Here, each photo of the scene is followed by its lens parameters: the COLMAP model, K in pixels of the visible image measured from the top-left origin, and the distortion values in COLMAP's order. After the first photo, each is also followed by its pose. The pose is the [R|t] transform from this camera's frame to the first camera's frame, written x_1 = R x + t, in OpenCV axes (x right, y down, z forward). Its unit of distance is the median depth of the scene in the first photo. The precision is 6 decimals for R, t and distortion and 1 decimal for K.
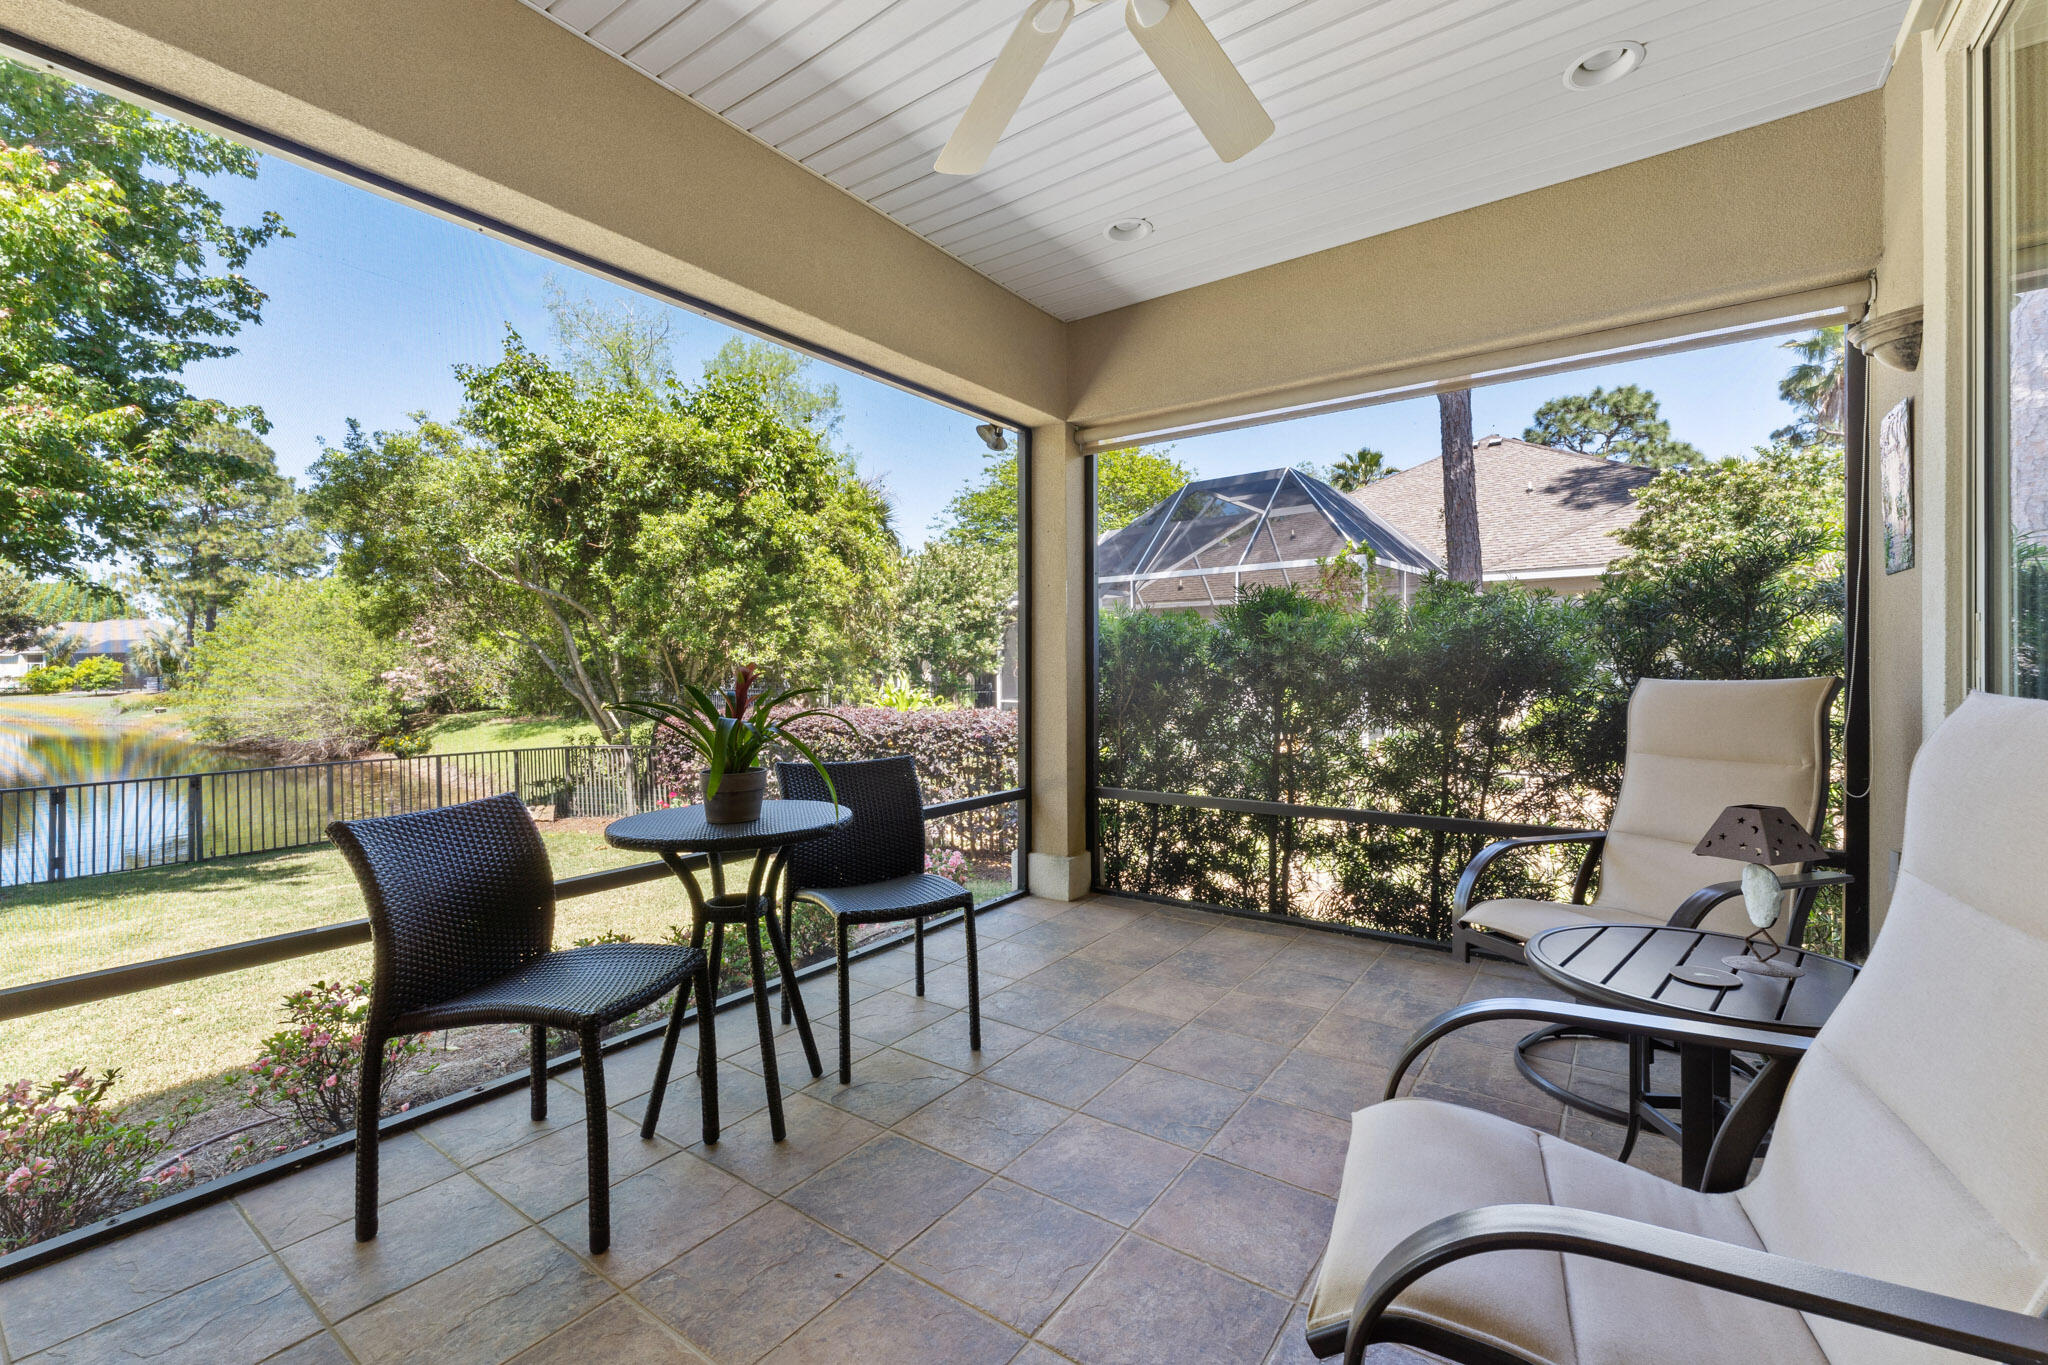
lens RADIAL K [[845.9, 0, 1029.9], [0, 845.9, 670.2], [0, 0, 1]] dist [-0.003359, 0.000123]
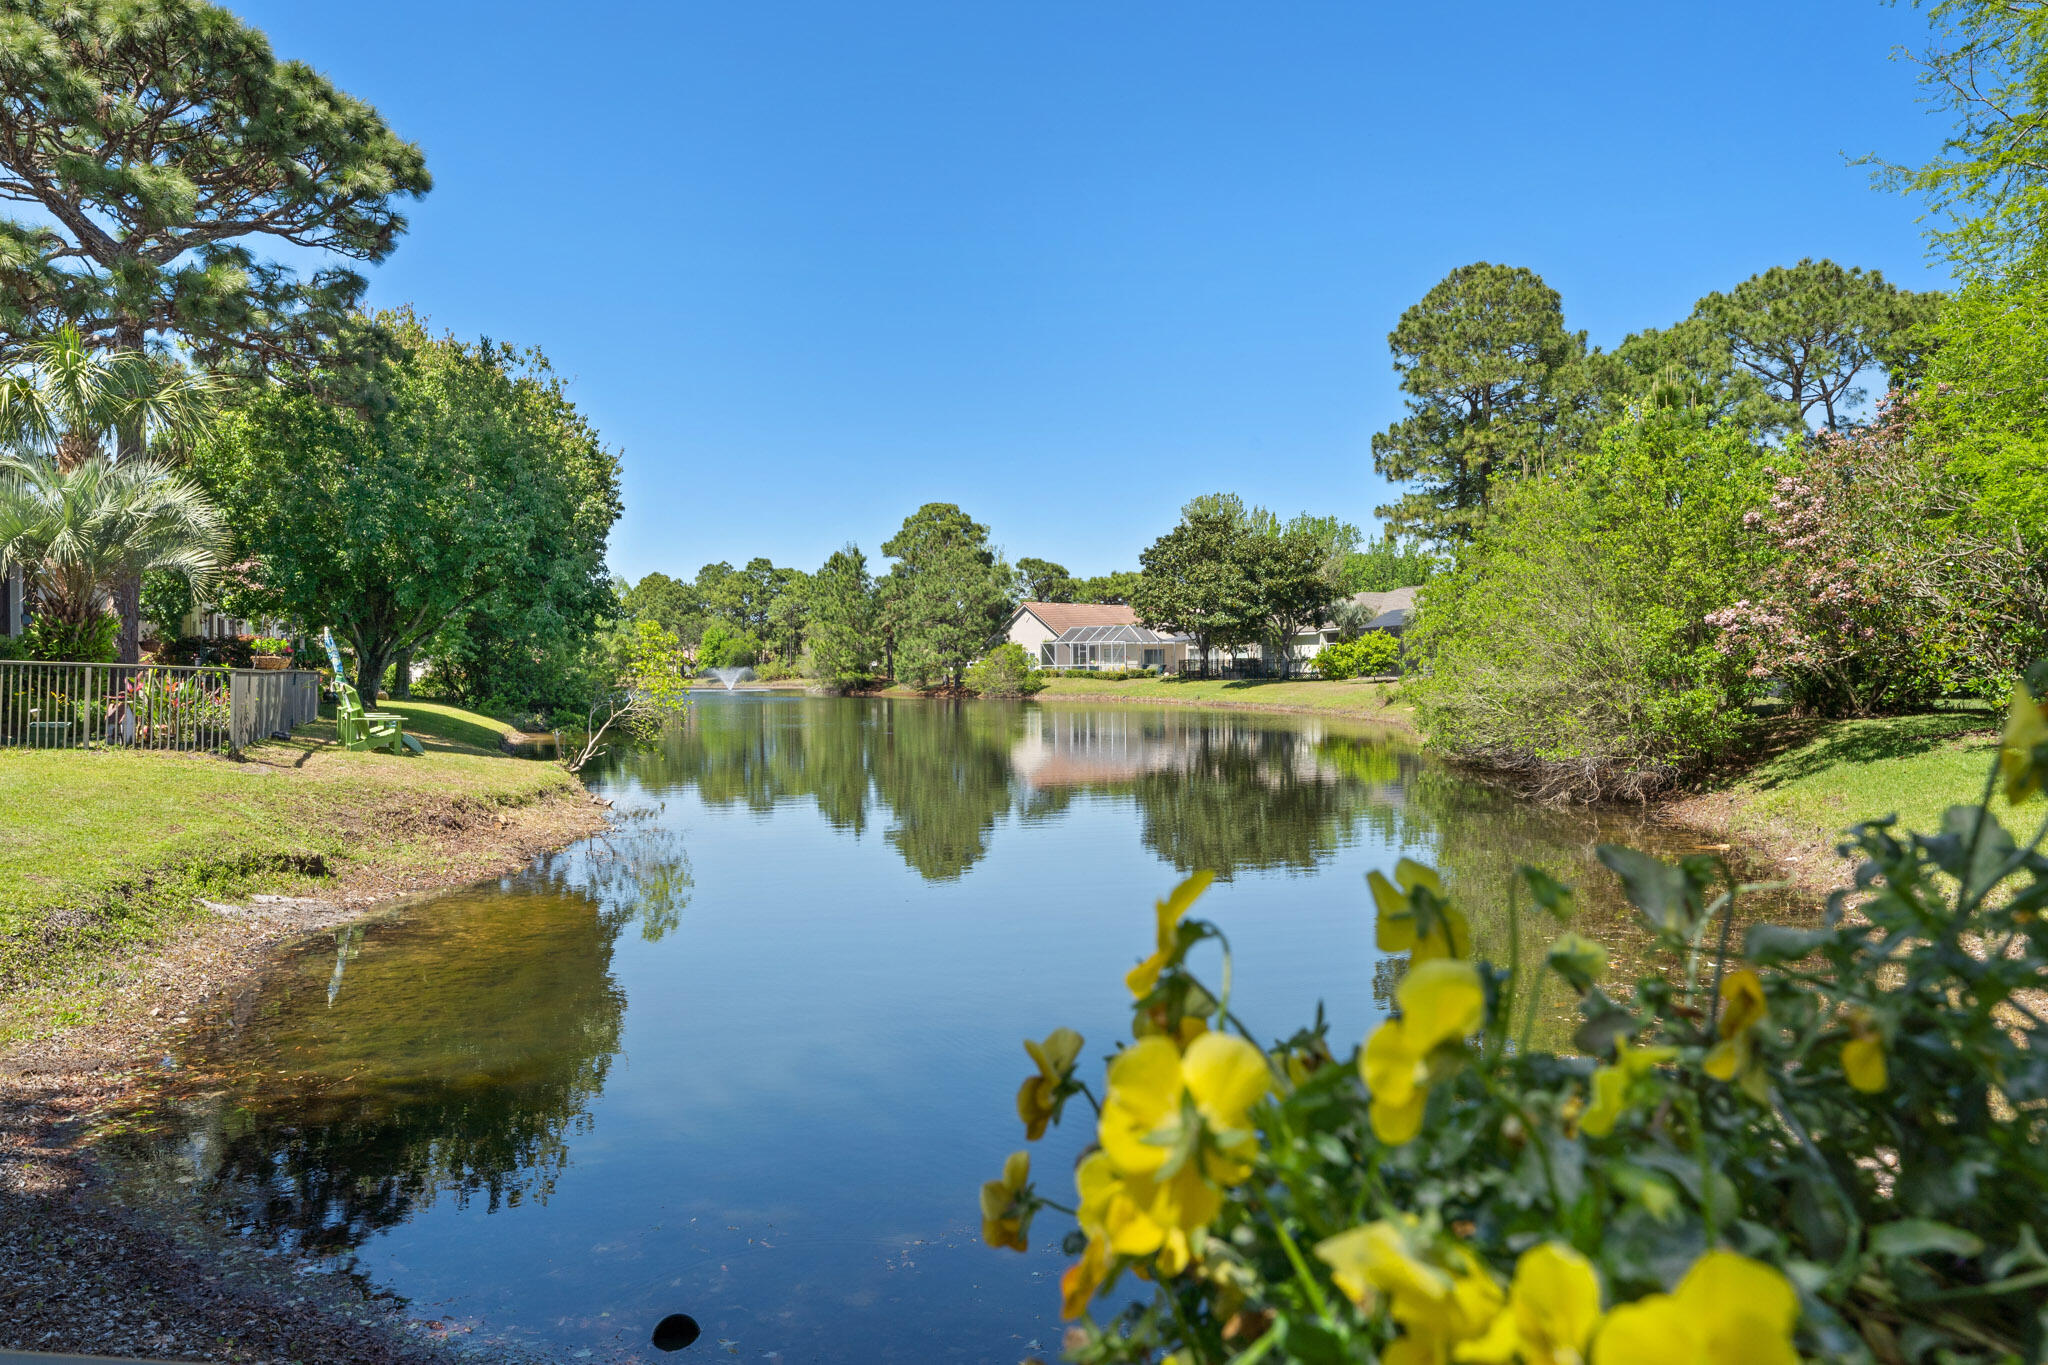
lens RADIAL K [[1351.3, 0, 1070.4], [0, 1351.3, 669.8], [0, 0, 1]] dist [0.026423, 0.001101]
pose [[0.456448, 0.002082, -0.889748, -0.298596], [0.000942, 0.999996, 0.002824, 0.029627], [0.889750, -0.002127, 0.456444, 0.394982]]
